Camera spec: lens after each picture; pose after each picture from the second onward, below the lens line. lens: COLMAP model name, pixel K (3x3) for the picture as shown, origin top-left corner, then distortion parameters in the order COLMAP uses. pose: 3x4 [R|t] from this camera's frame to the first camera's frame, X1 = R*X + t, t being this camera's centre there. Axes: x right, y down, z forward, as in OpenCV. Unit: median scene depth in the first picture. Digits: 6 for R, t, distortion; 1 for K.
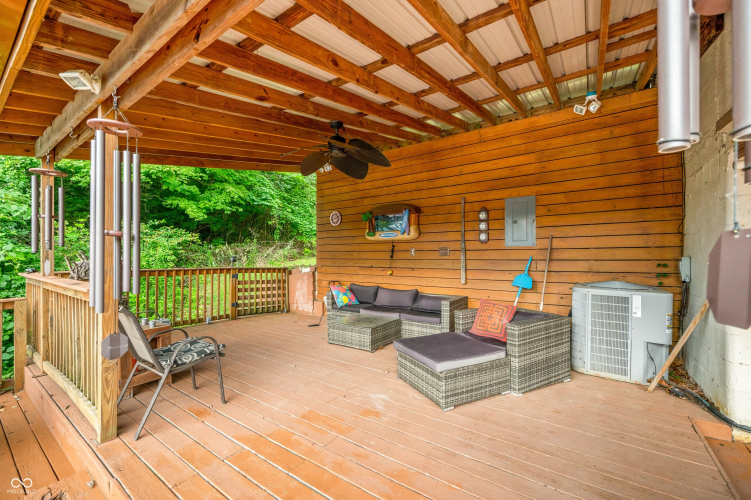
lens RADIAL K [[313.0, 0, 375.7], [0, 313.0, 255.2], [0, 0, 1]] dist [-0.002257, -0.000067]
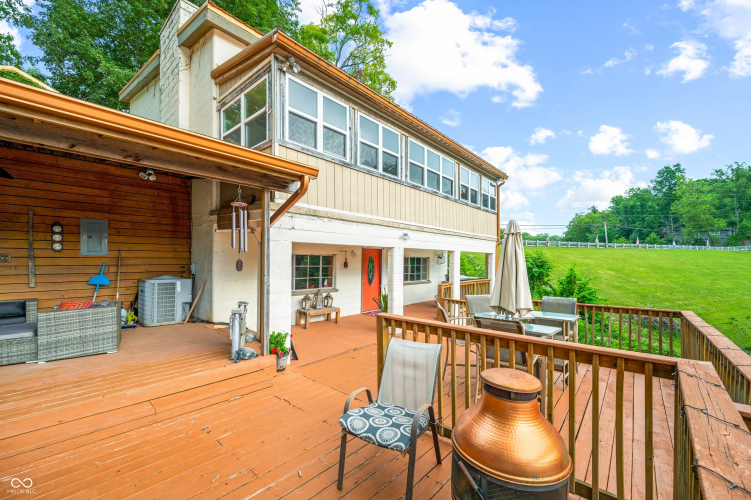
lens RADIAL K [[313.0, 0, 364.5], [0, 313.0, 265.5], [0, 0, 1]] dist [-0.002257, -0.000067]
pose [[0.169633, -0.009769, 0.985459, -0.704063], [-0.002161, 0.999945, 0.010285, -0.000772], [-0.985505, -0.003874, 0.169603, -0.404103]]
